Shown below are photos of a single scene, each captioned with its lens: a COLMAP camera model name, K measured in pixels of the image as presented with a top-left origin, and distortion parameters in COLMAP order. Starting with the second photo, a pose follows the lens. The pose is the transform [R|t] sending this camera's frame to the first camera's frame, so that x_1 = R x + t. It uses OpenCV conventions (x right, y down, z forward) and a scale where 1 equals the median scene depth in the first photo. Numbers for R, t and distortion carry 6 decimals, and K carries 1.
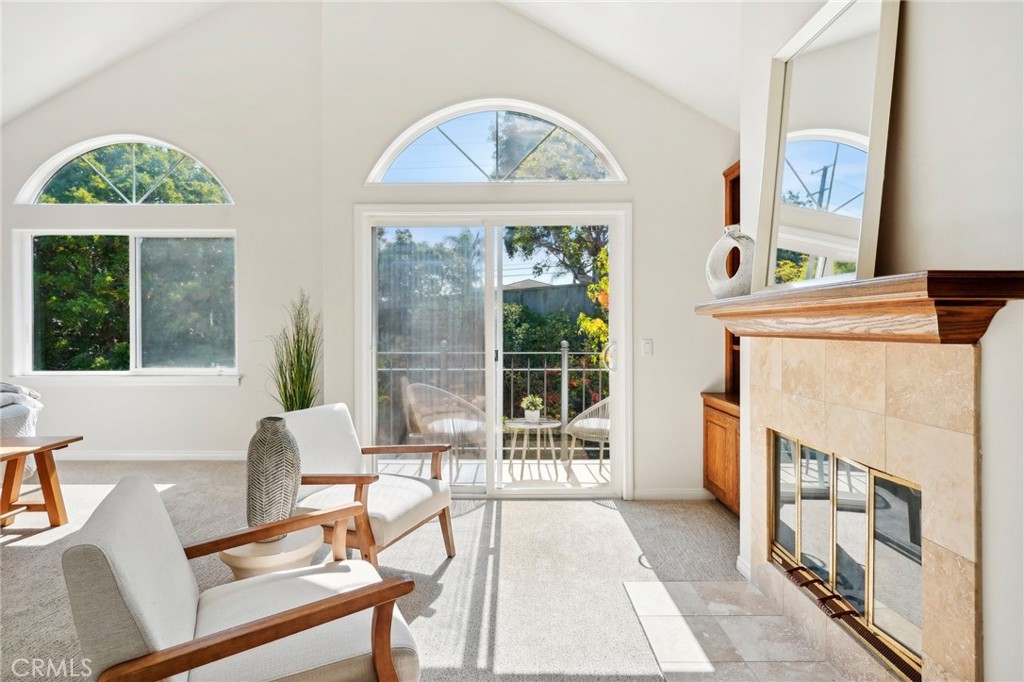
lens RADIAL K [[514.9, 0, 512.0], [0, 514.9, 341.0], [0, 0, 1]] dist [-0.094268, -0.000750]
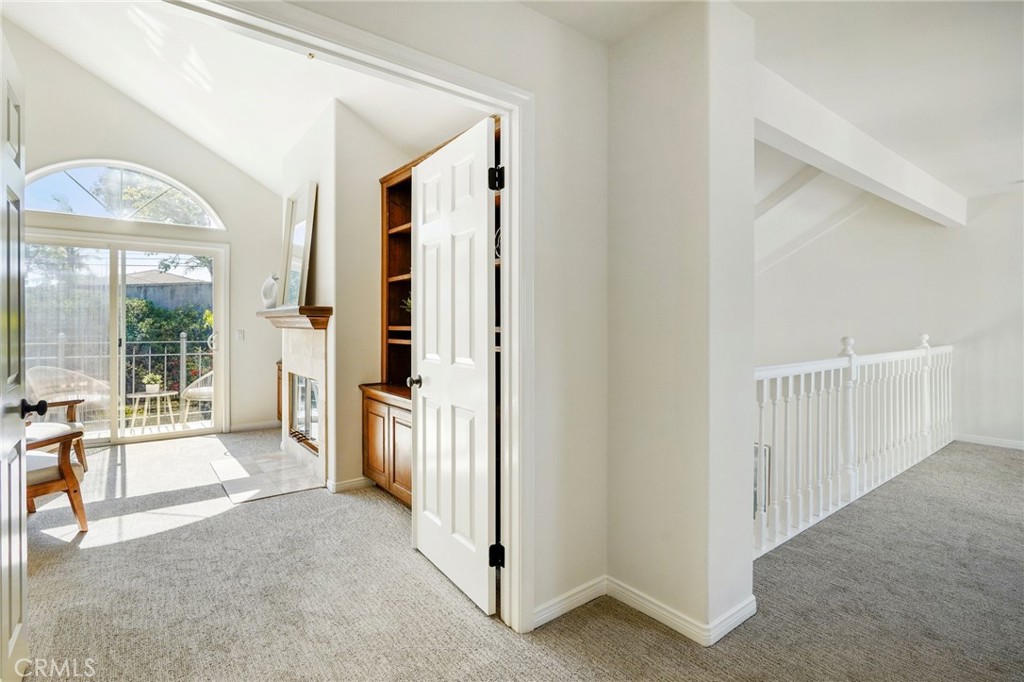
lens RADIAL K [[501.6, 0, 510.2], [0, 501.6, 328.7], [0, 0, 1]] dist [-0.000003, 0.000304]
pose [[0.798830, -0.000373, 0.601556, -0.003033], [0.008719, 0.999902, -0.010957, 0.011965], [-0.601493, 0.013998, 0.798755, -0.606761]]
